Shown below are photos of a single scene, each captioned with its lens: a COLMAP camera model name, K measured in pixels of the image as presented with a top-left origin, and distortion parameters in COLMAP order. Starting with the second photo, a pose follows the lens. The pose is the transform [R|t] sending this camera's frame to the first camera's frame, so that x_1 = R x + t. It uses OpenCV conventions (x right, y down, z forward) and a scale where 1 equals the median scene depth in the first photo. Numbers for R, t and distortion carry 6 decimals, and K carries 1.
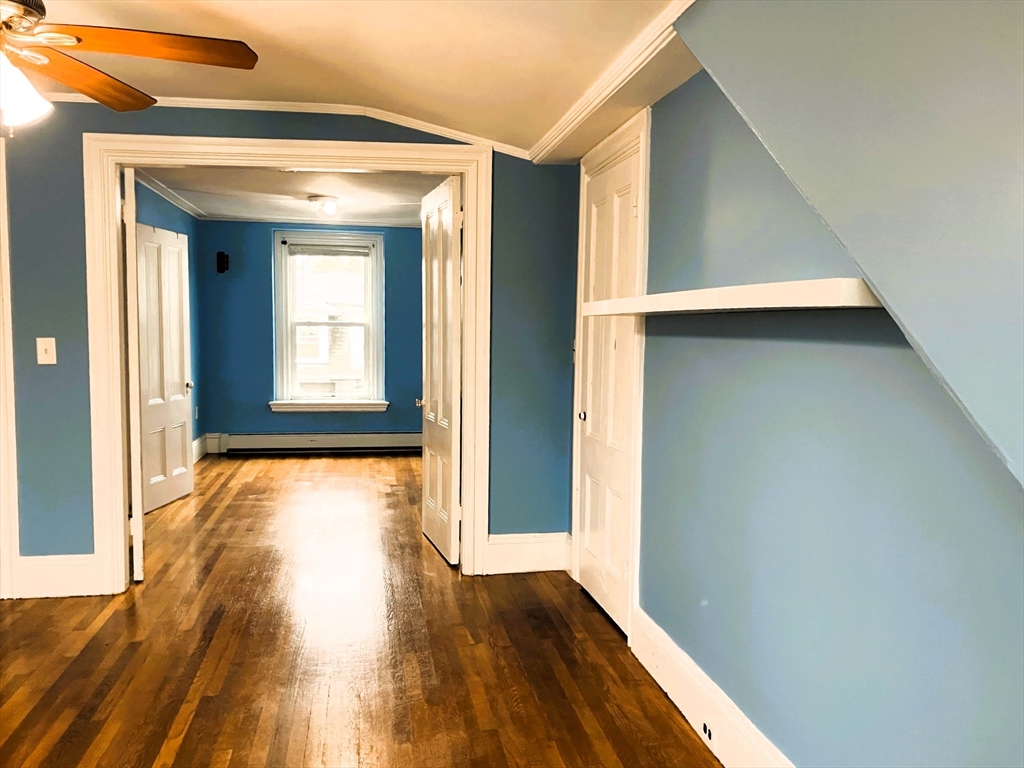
lens RADIAL K [[881.2, 0, 518.7], [0, 881.2, 402.5], [0, 0, 1]] dist [0.046594, -0.065380]
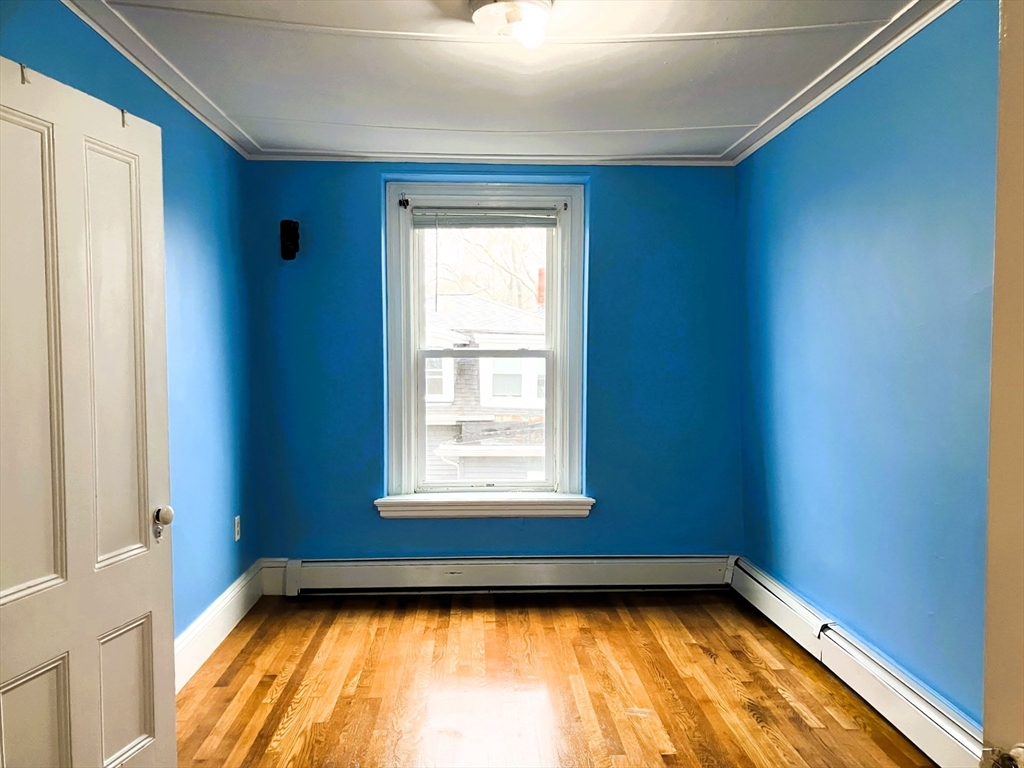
lens RADIAL K [[881.2, 0, 518.7], [0, 881.2, 402.5], [0, 0, 1]] dist [0.046594, -0.065380]
pose [[0.991901, -0.005351, -0.126897, -0.211002], [0.001264, 0.999478, -0.032270, -0.069367], [0.127004, 0.031848, 0.991391, 0.789290]]
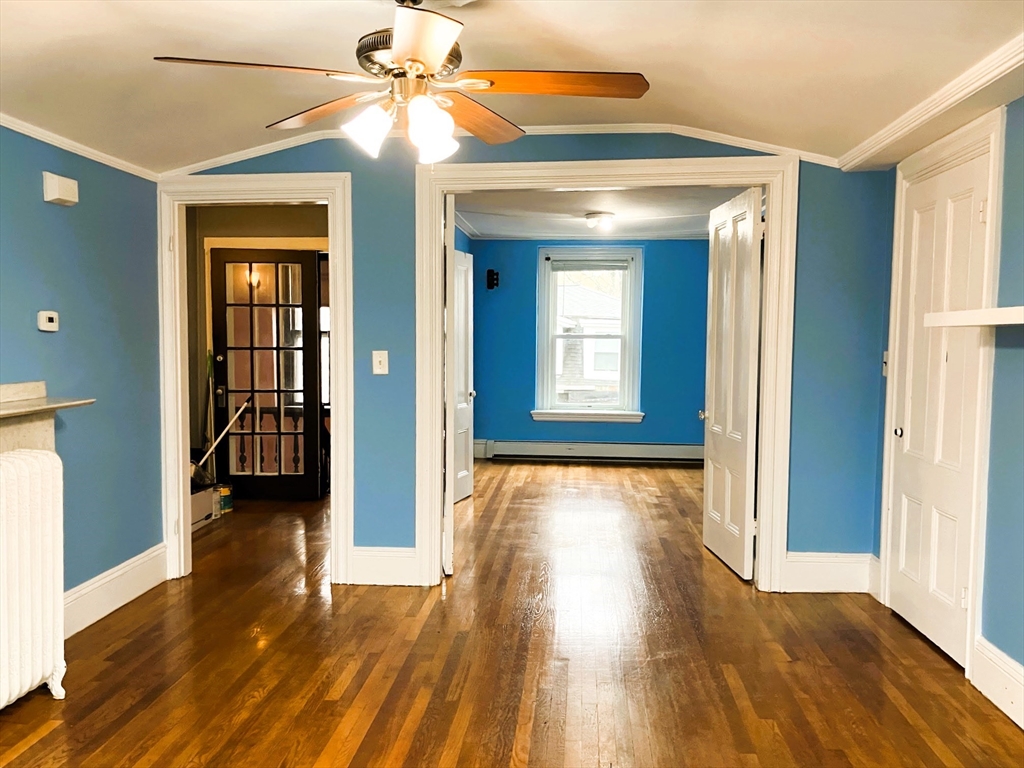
lens RADIAL K [[881.2, 0, 518.7], [0, 881.2, 402.5], [0, 0, 1]] dist [0.046594, -0.065380]
pose [[0.970586, 0.014746, -0.240303, -0.075982], [-0.017808, 0.999785, -0.010577, 0.000616], [0.240095, 0.014545, 0.970640, -0.023773]]
